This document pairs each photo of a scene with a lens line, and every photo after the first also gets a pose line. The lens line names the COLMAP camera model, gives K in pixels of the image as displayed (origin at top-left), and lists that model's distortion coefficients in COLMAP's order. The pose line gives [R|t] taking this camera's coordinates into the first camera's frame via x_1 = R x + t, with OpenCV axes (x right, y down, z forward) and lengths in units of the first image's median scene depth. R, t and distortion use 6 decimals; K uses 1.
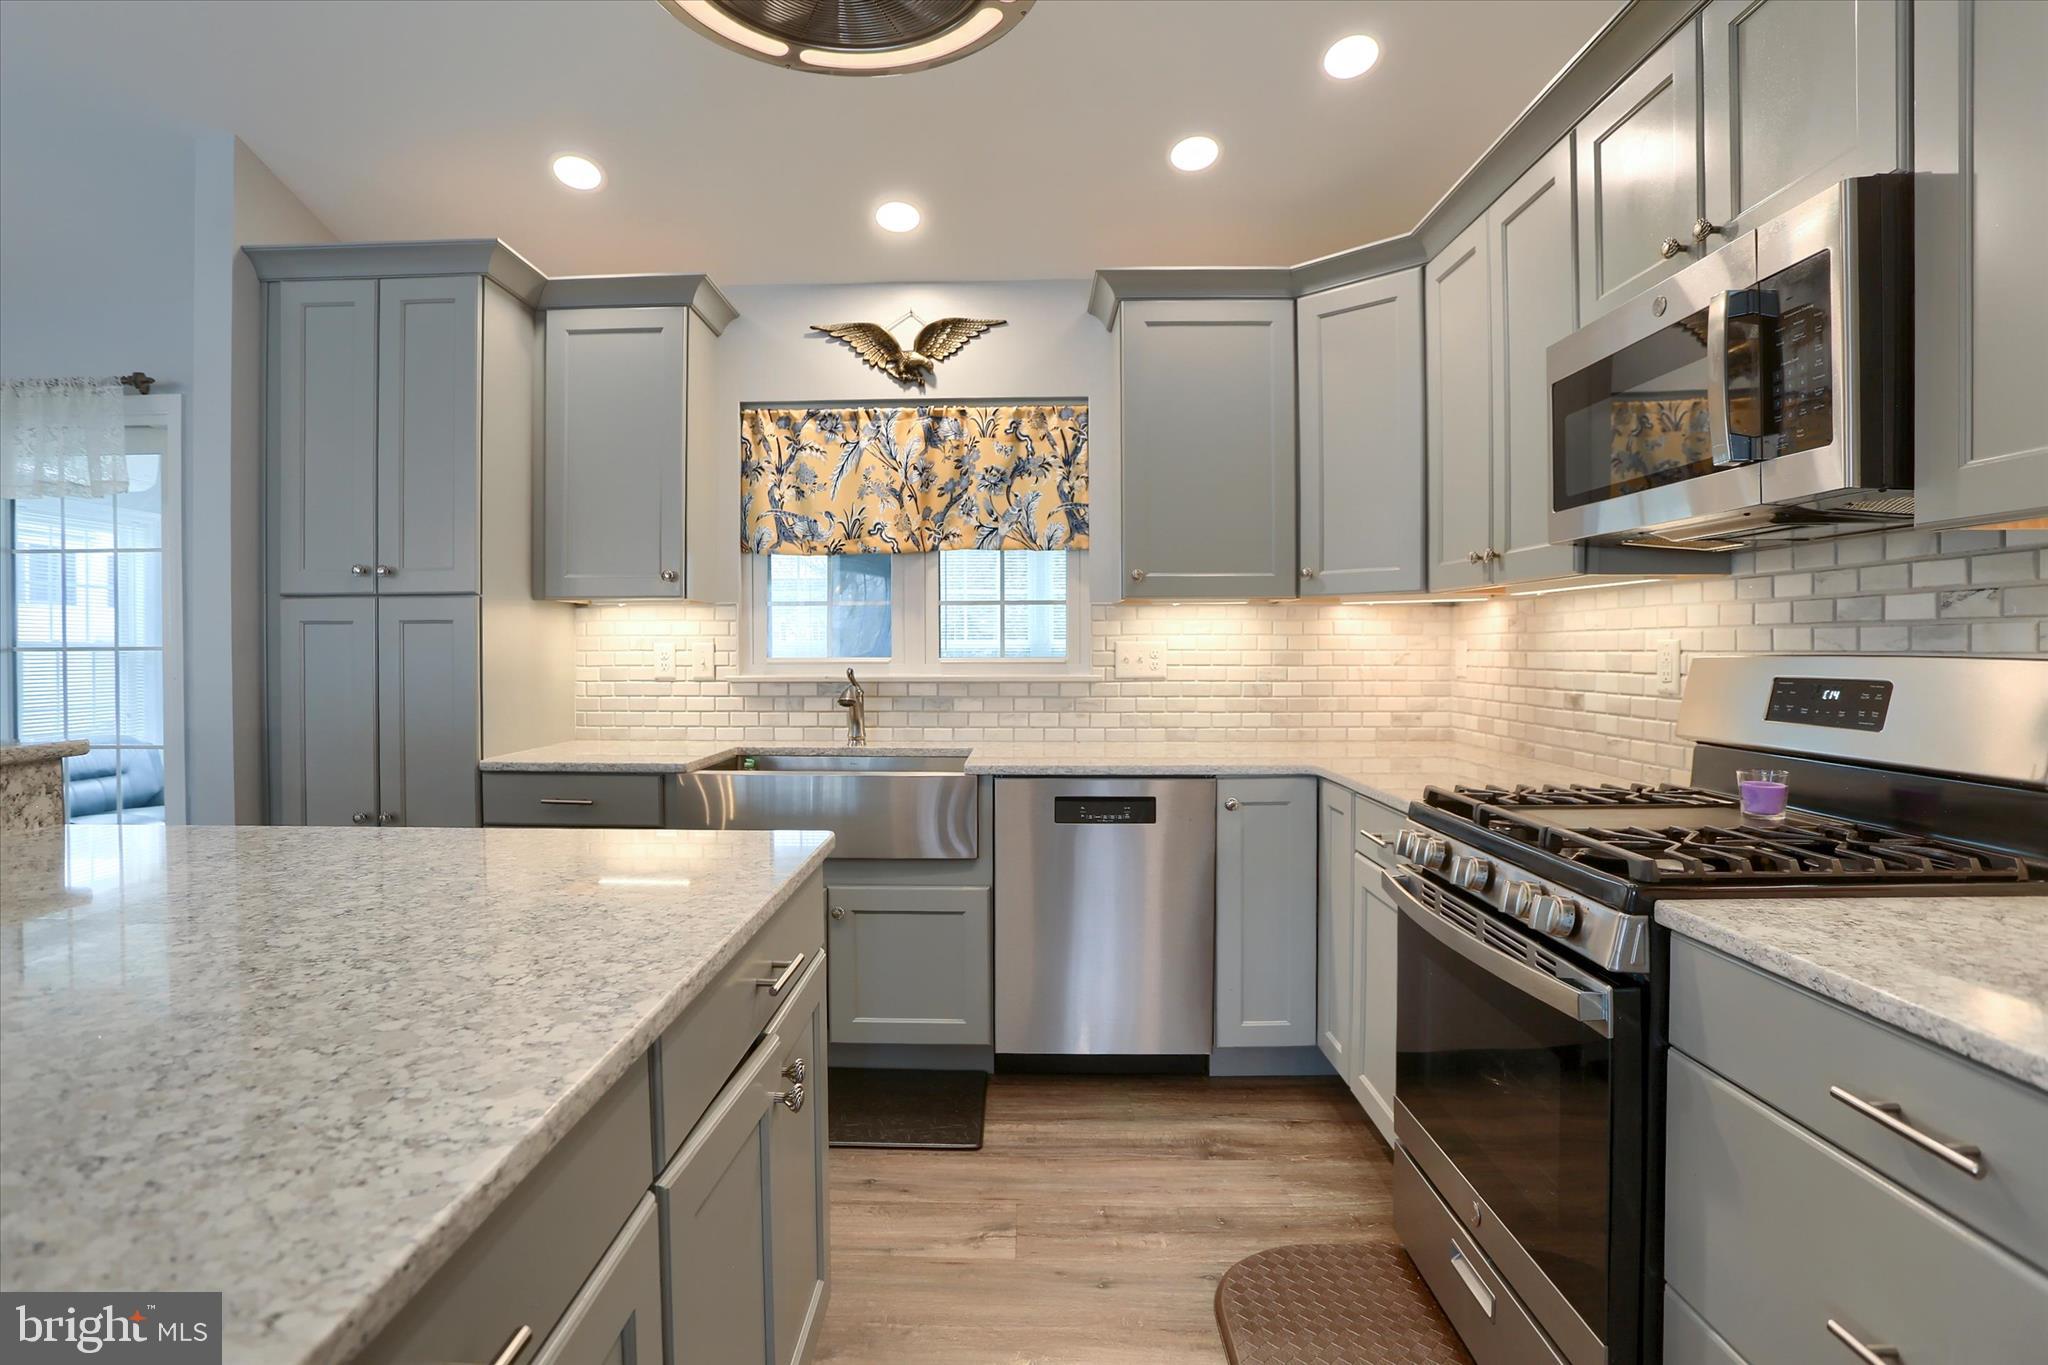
lens RADIAL K [[988.1, 0, 972.4], [0, 988.1, 661.3], [0, 0, 1]] dist [-0.035016, 0.001637]
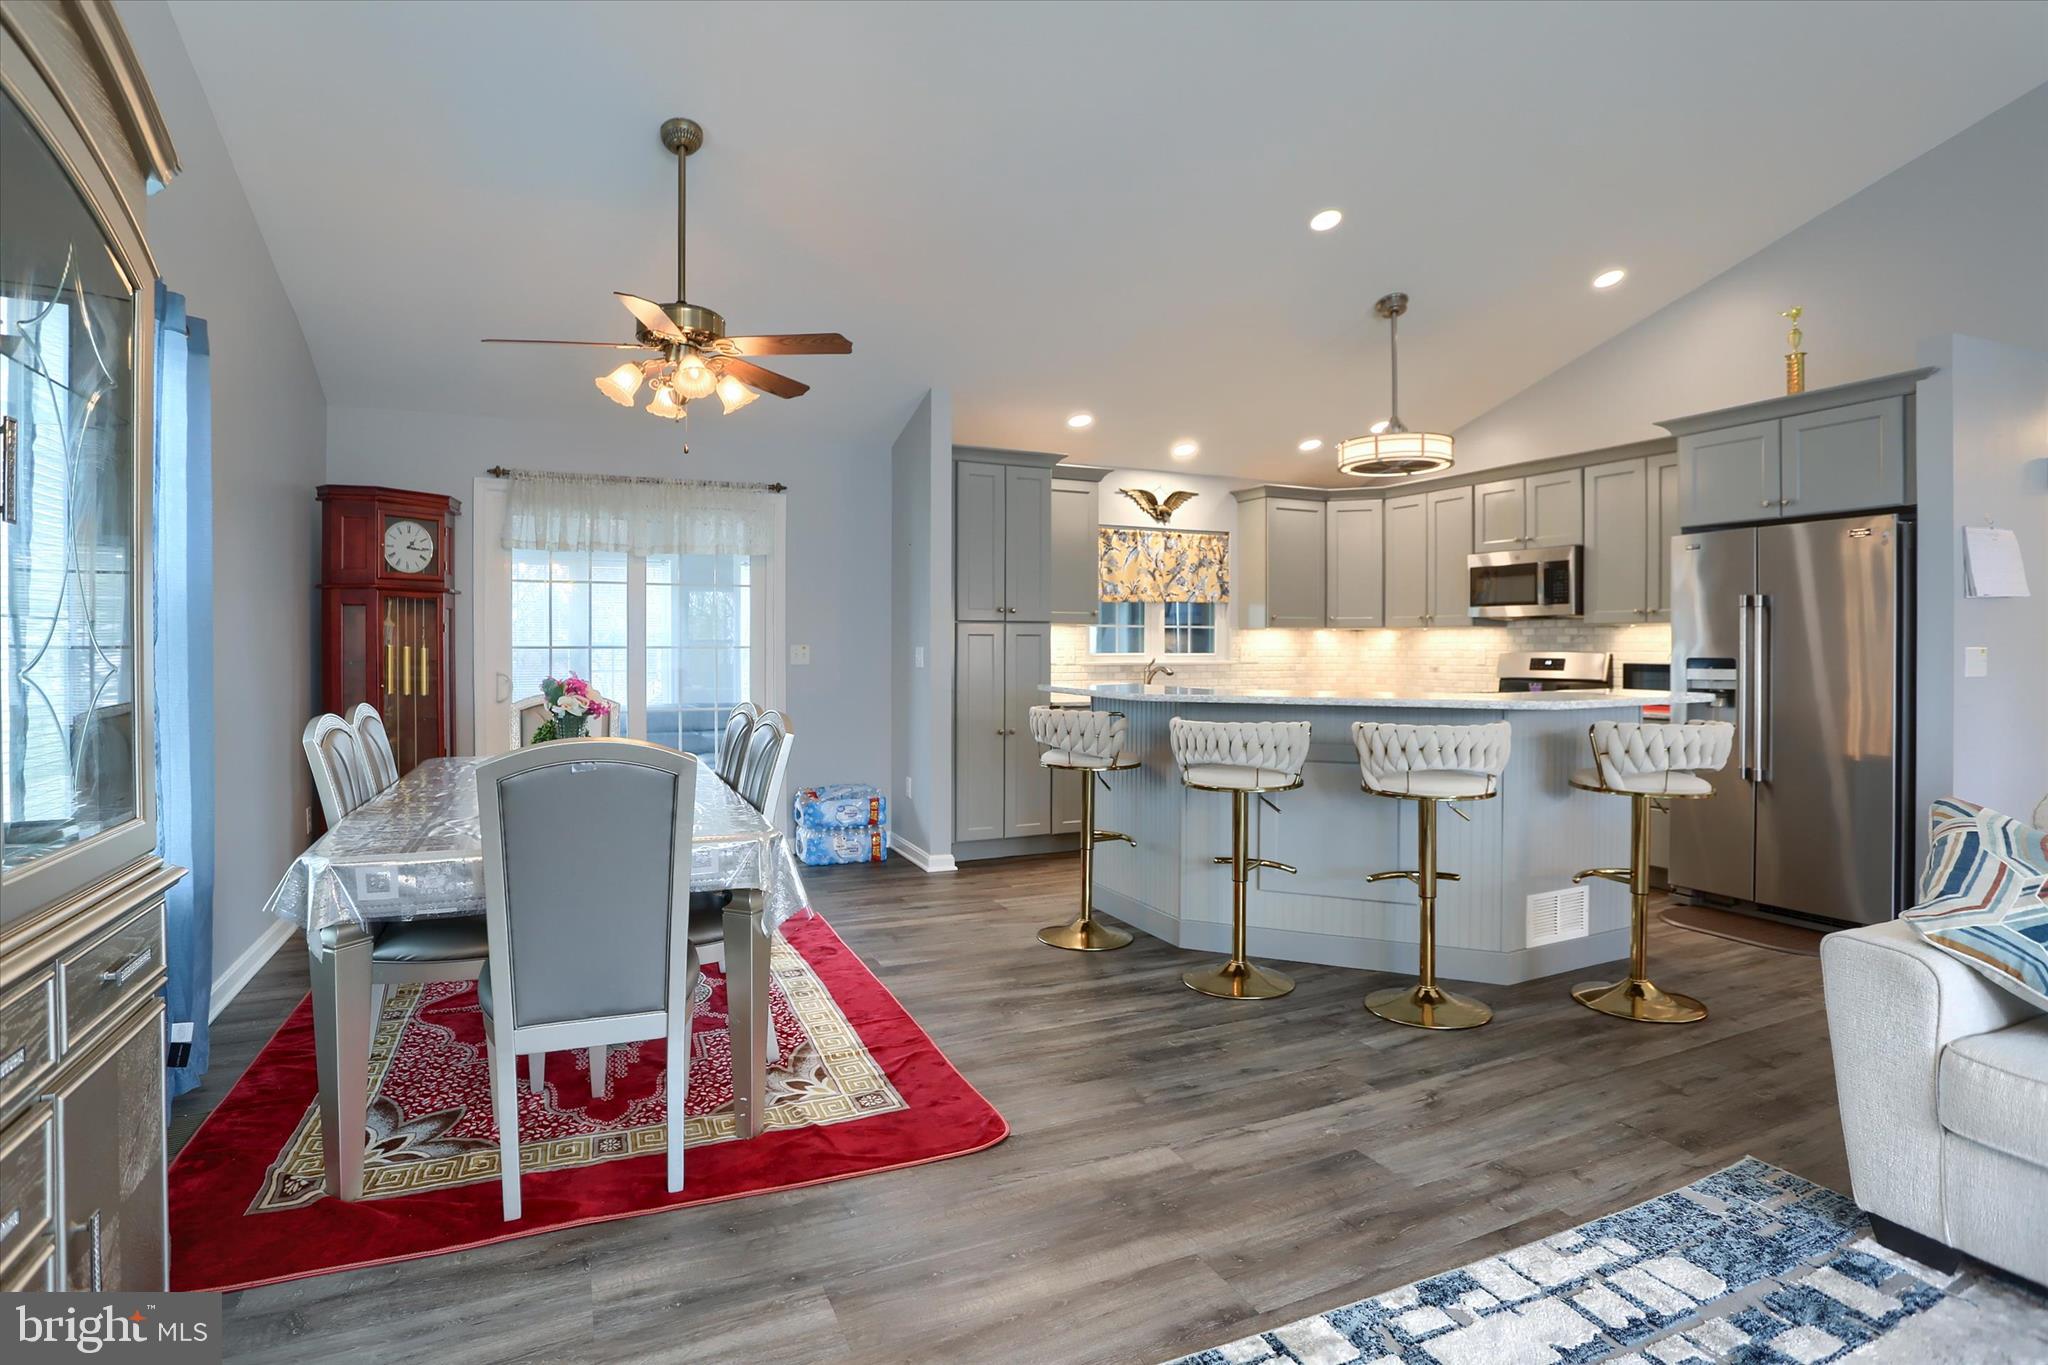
lens RADIAL K [[988.1, 0, 972.4], [0, 988.1, 661.3], [0, 0, 1]] dist [-0.035016, 0.001637]
pose [[0.900970, -0.004364, 0.433860, -1.313955], [0.003583, 0.999990, 0.002618, 0.005748], [-0.433867, -0.000804, 0.900976, -0.689298]]
